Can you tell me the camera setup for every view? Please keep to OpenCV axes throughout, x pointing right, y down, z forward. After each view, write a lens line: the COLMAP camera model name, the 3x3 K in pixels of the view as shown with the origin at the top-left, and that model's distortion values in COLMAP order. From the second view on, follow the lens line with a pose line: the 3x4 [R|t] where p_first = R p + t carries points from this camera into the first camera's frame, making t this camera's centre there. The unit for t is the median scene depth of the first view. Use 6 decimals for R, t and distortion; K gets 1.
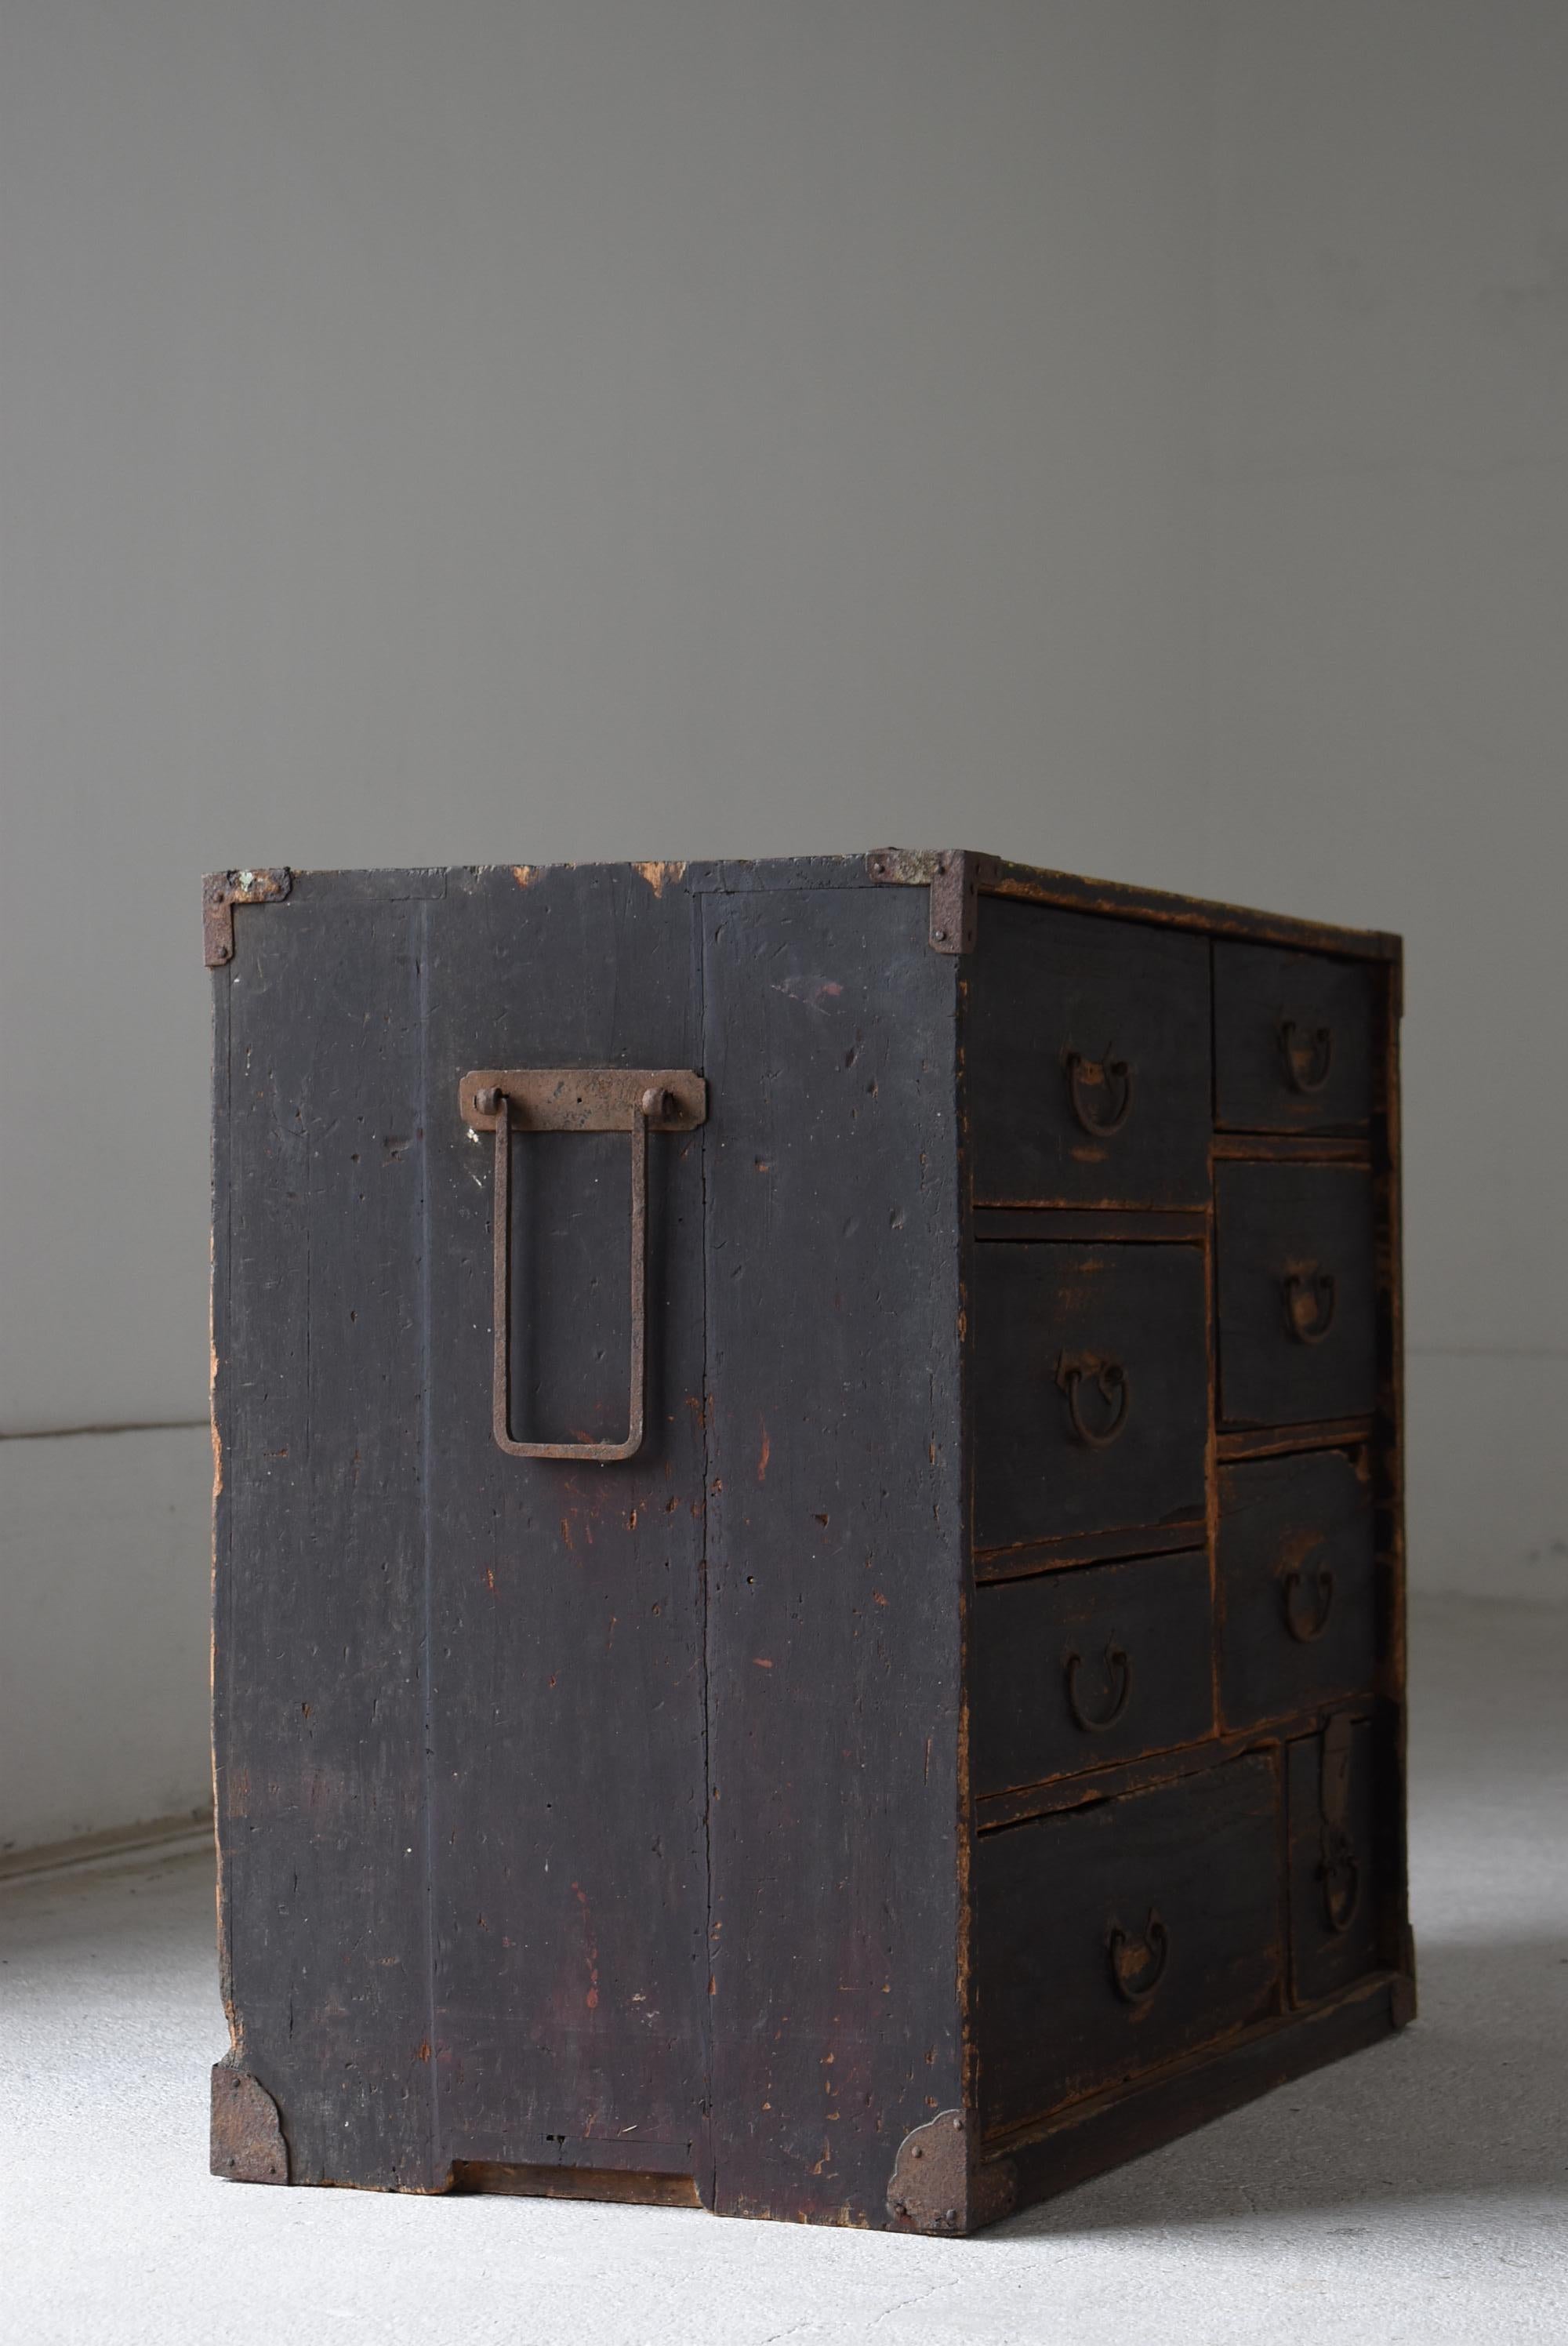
lens RADIAL K [[5348.8, 0, 776.5], [0, 5348.8, 1174.6], [0, 0, 1]] dist [0.053763, 0.000000]
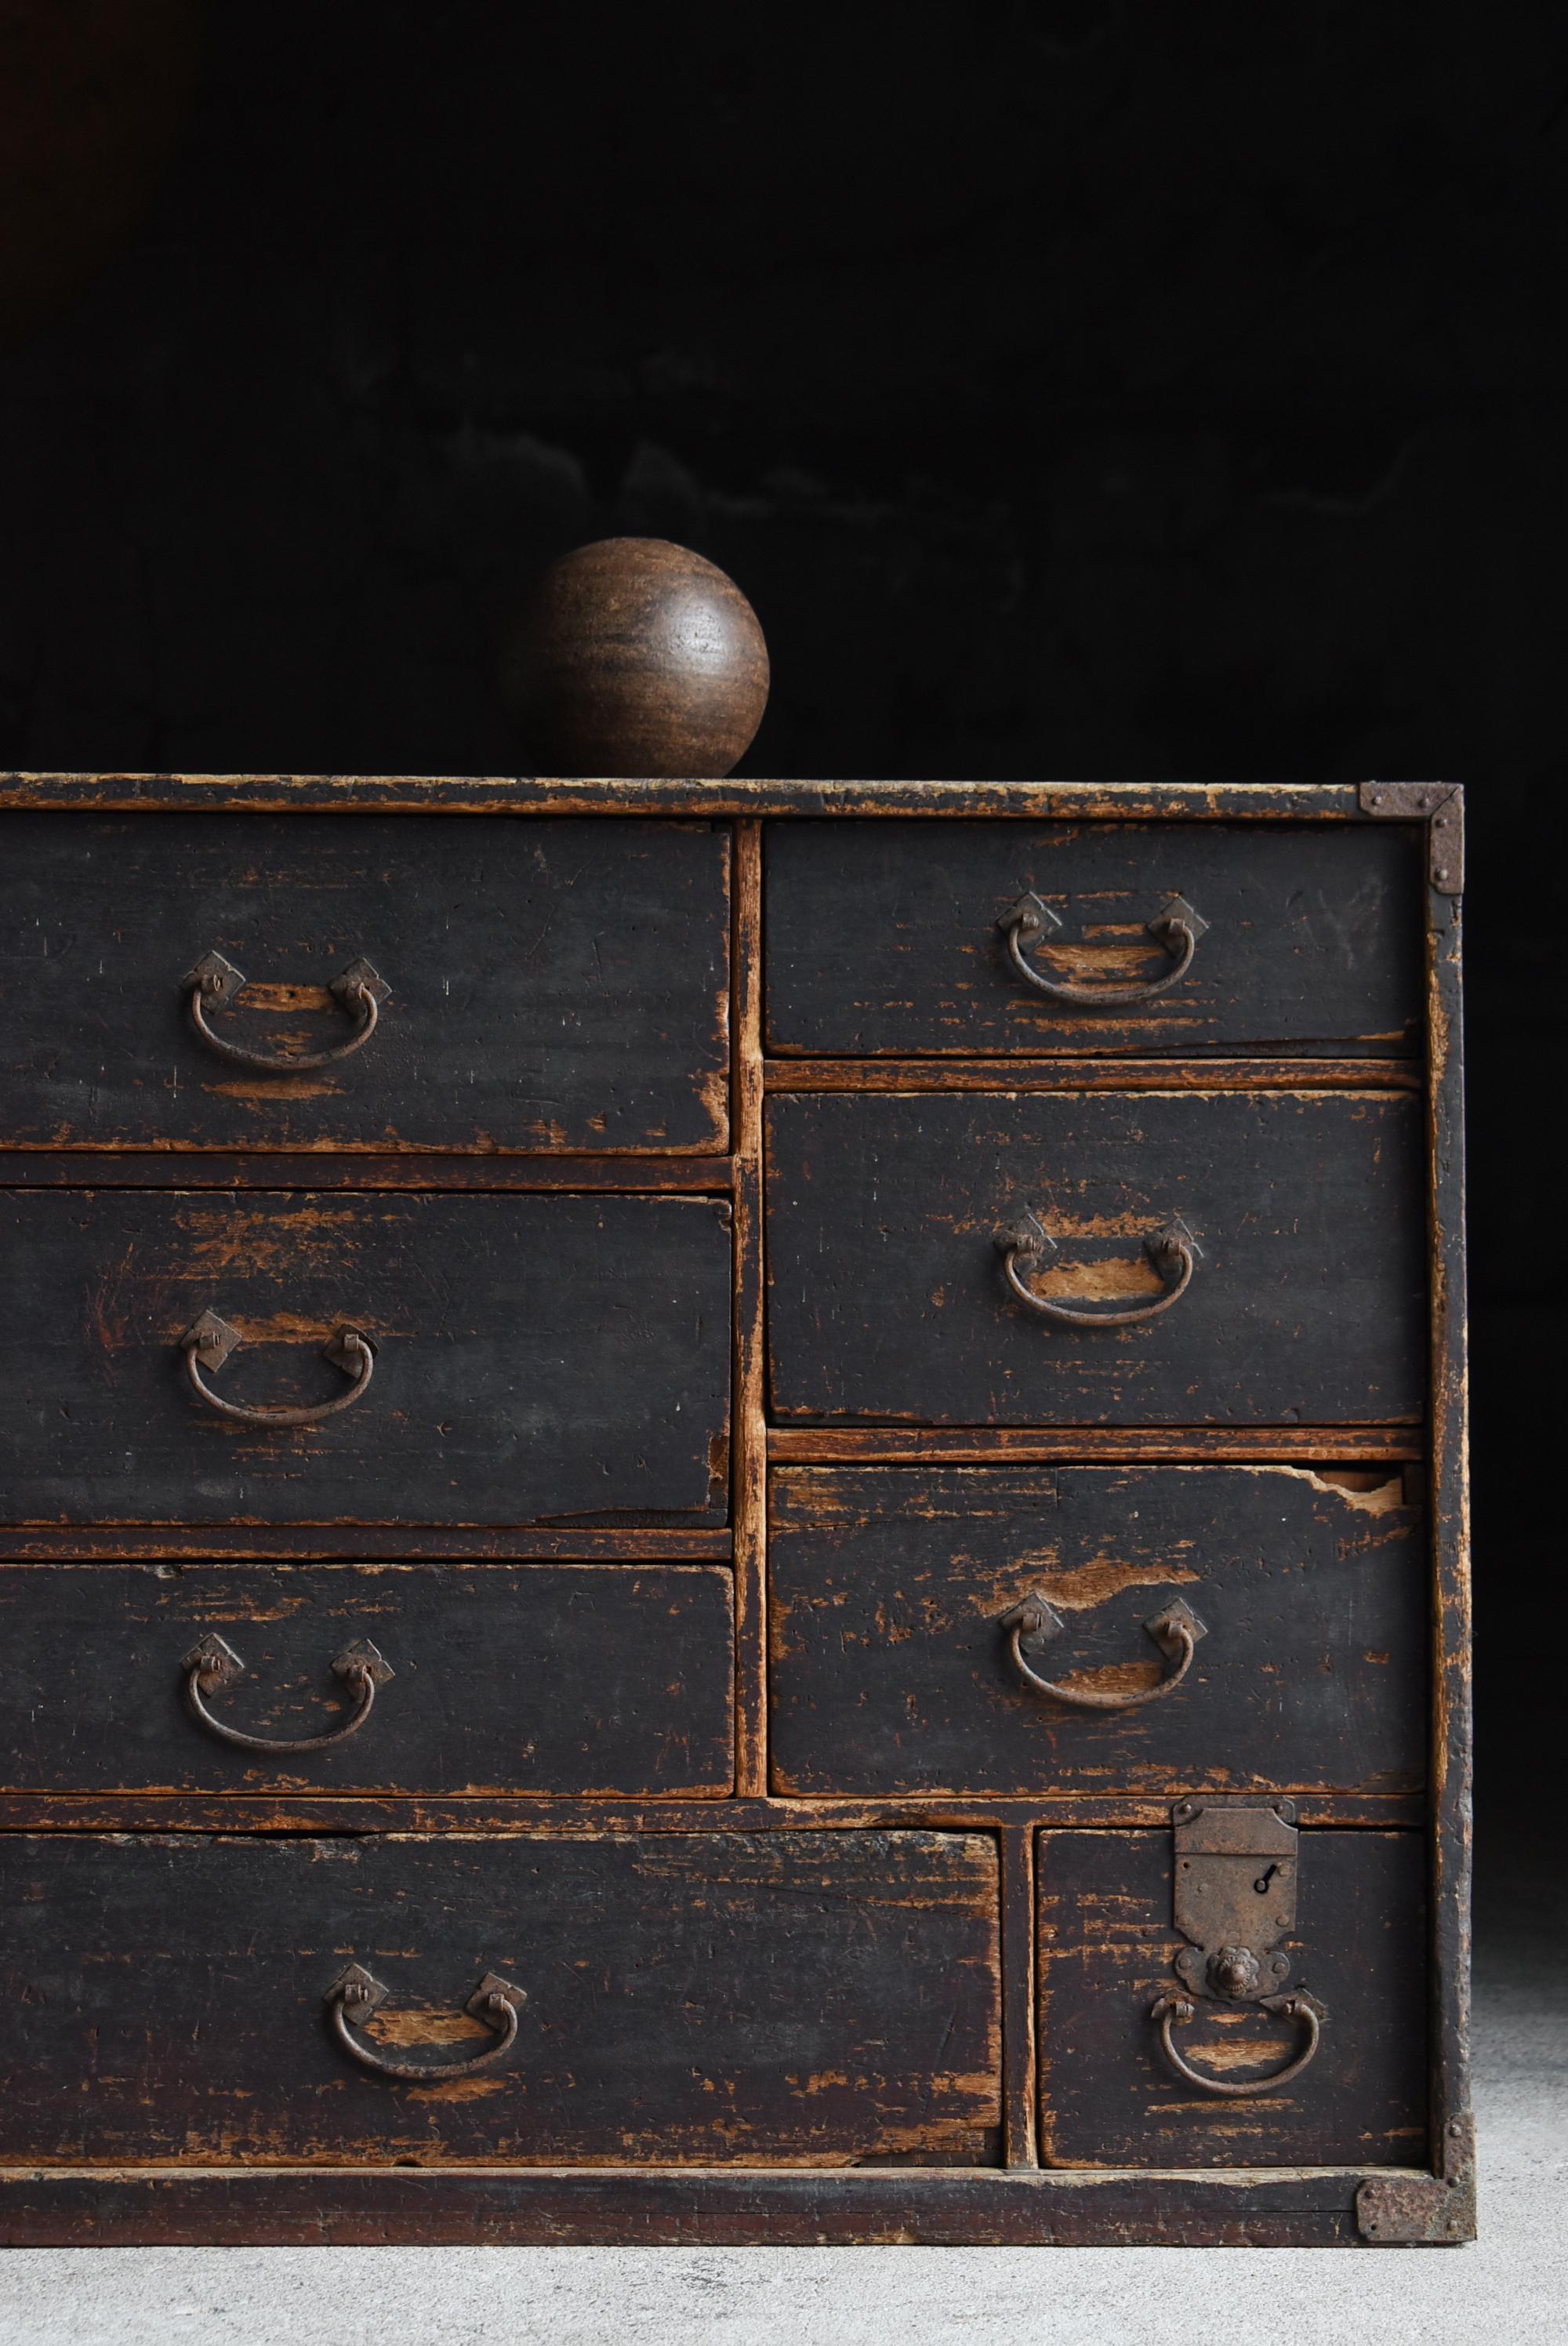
lens RADIAL K [[5348.8, 0, 765.1], [0, 5348.8, 1166.9], [0, 0, 1]] dist [0.053763, 0.000000]
pose [[0.410871, 0.004669, -0.911681, 0.918501], [0.006494, 0.999947, 0.008048, 0.002385], [0.911670, -0.009227, 0.410819, 0.737216]]
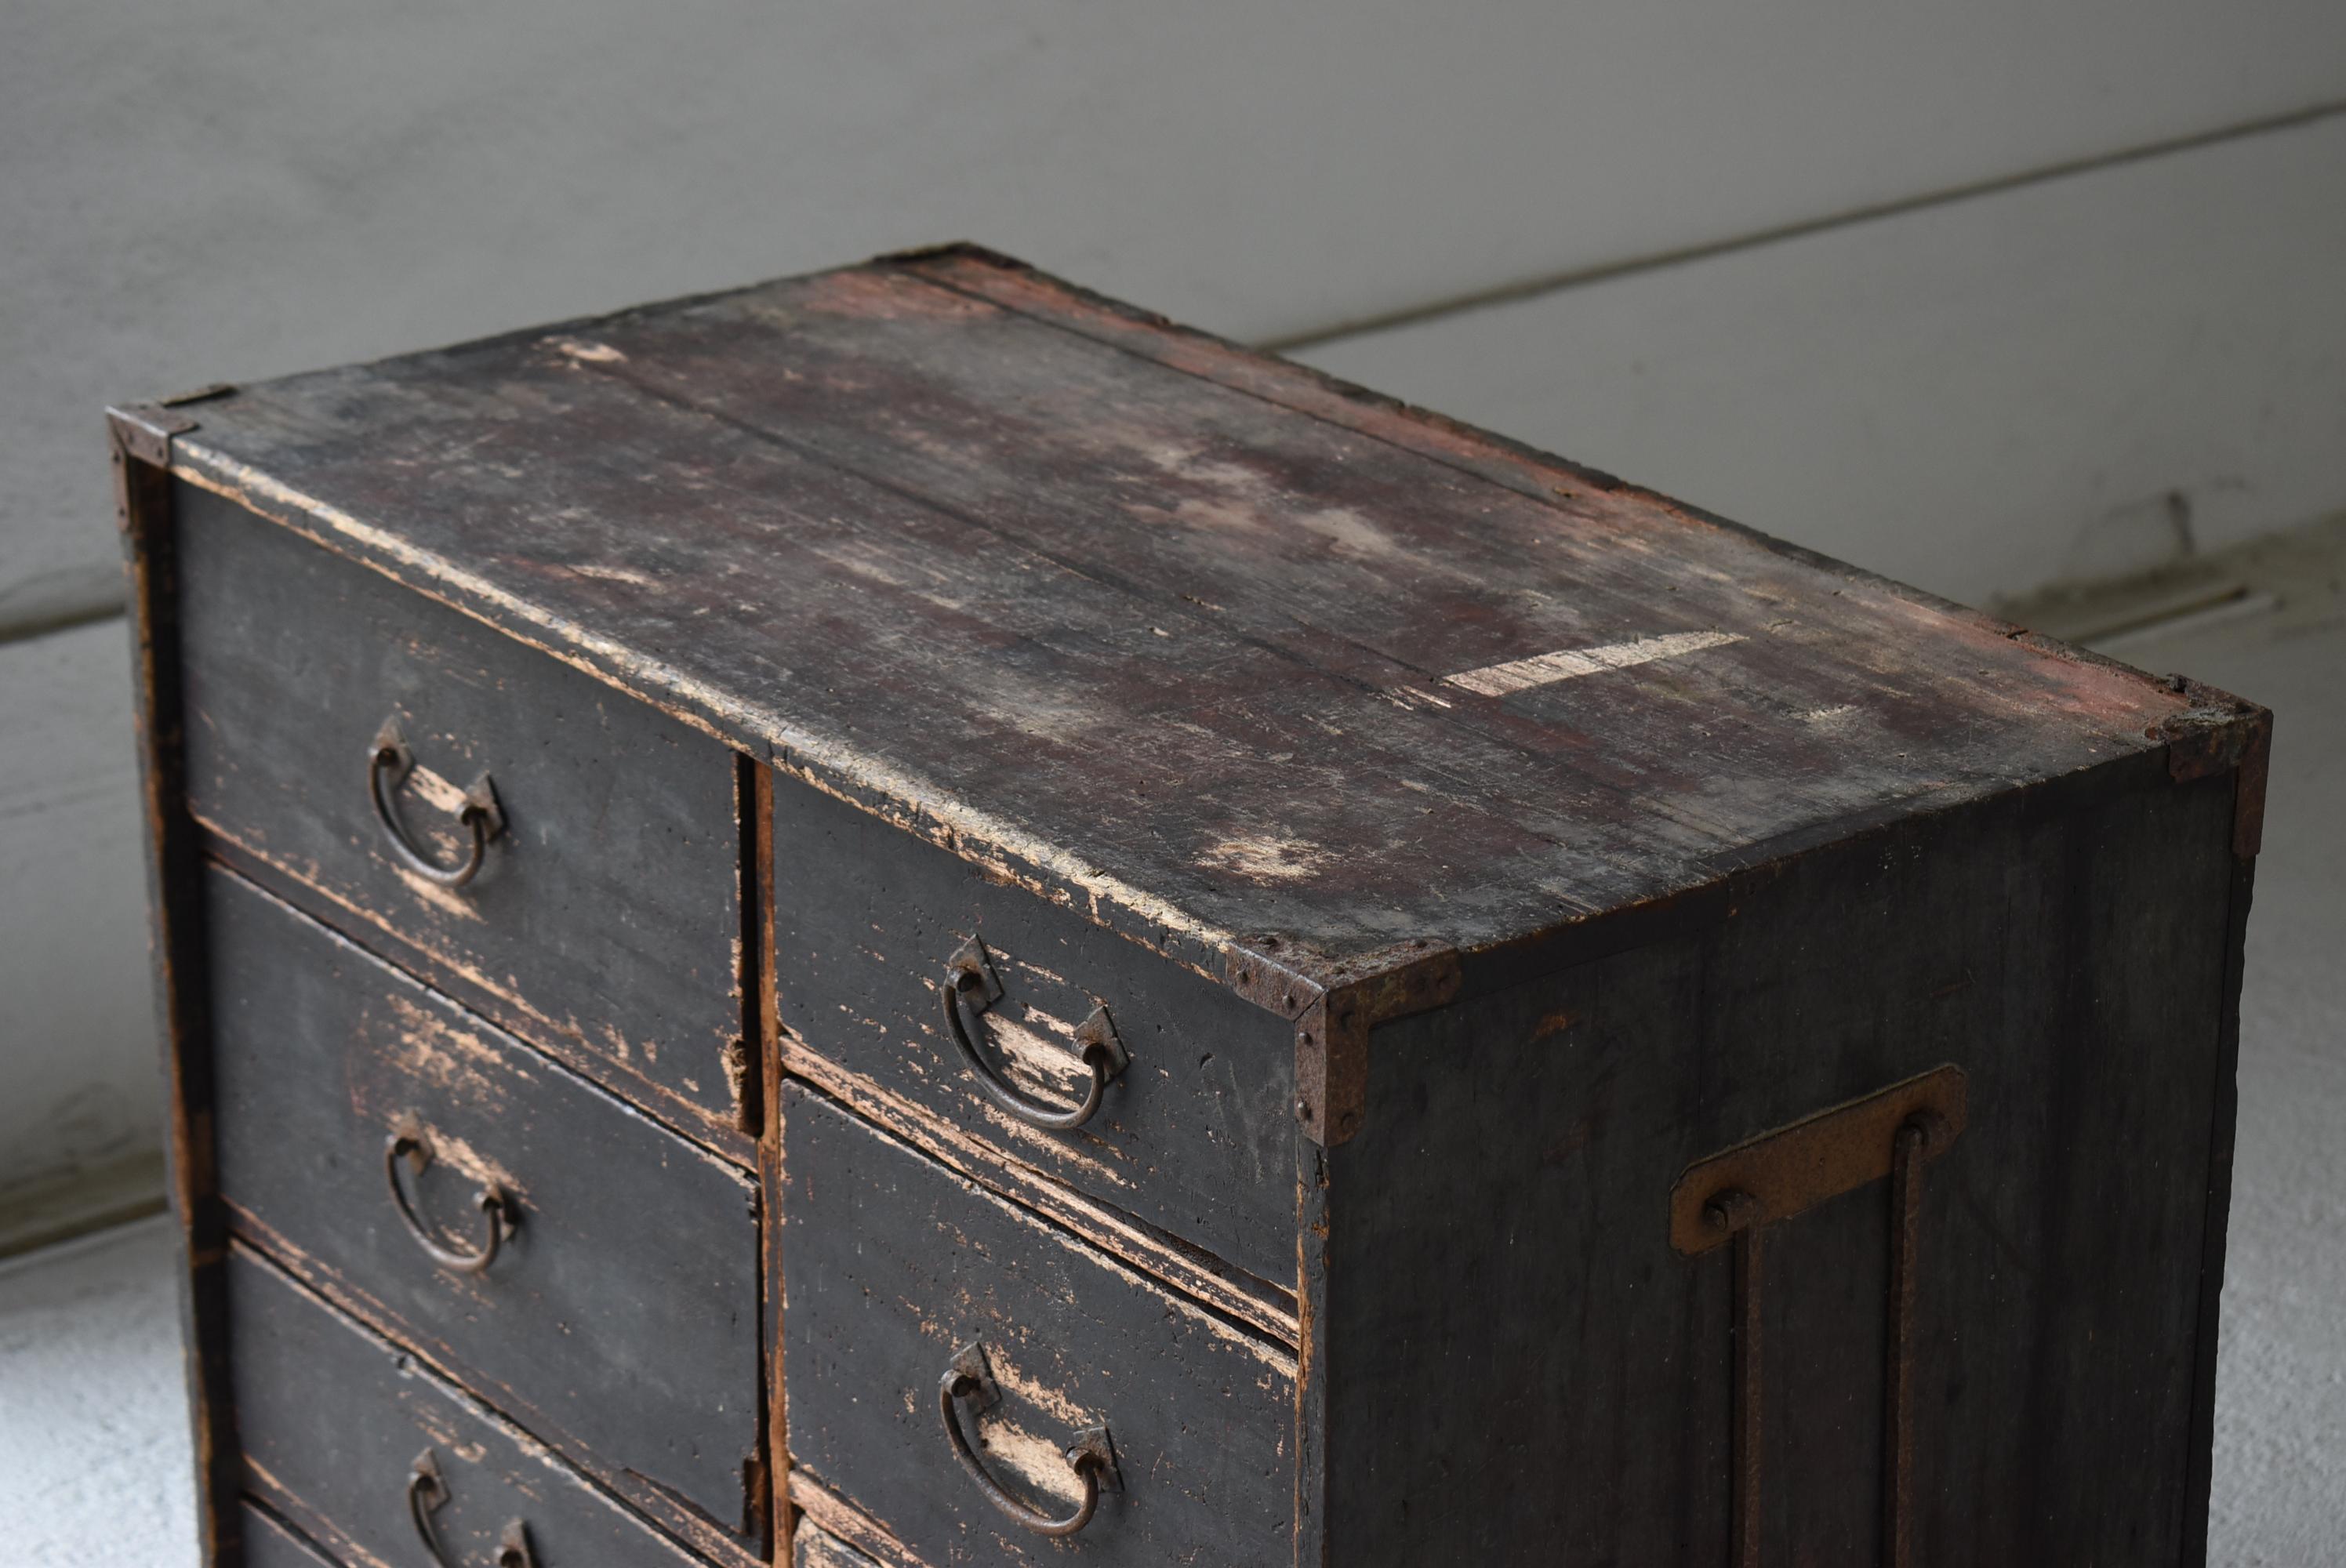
lens RADIAL K [[5348.8, 0, 1163.4], [0, 5348.8, 795.3], [0, 0, 1]] dist [0.053763, 0.000000]
pose [[-0.493848, 0.304399, -0.814528, 0.619953], [0.007103, 0.938106, 0.346275, -0.277211], [0.869519, 0.165221, -0.465444, 1.470762]]
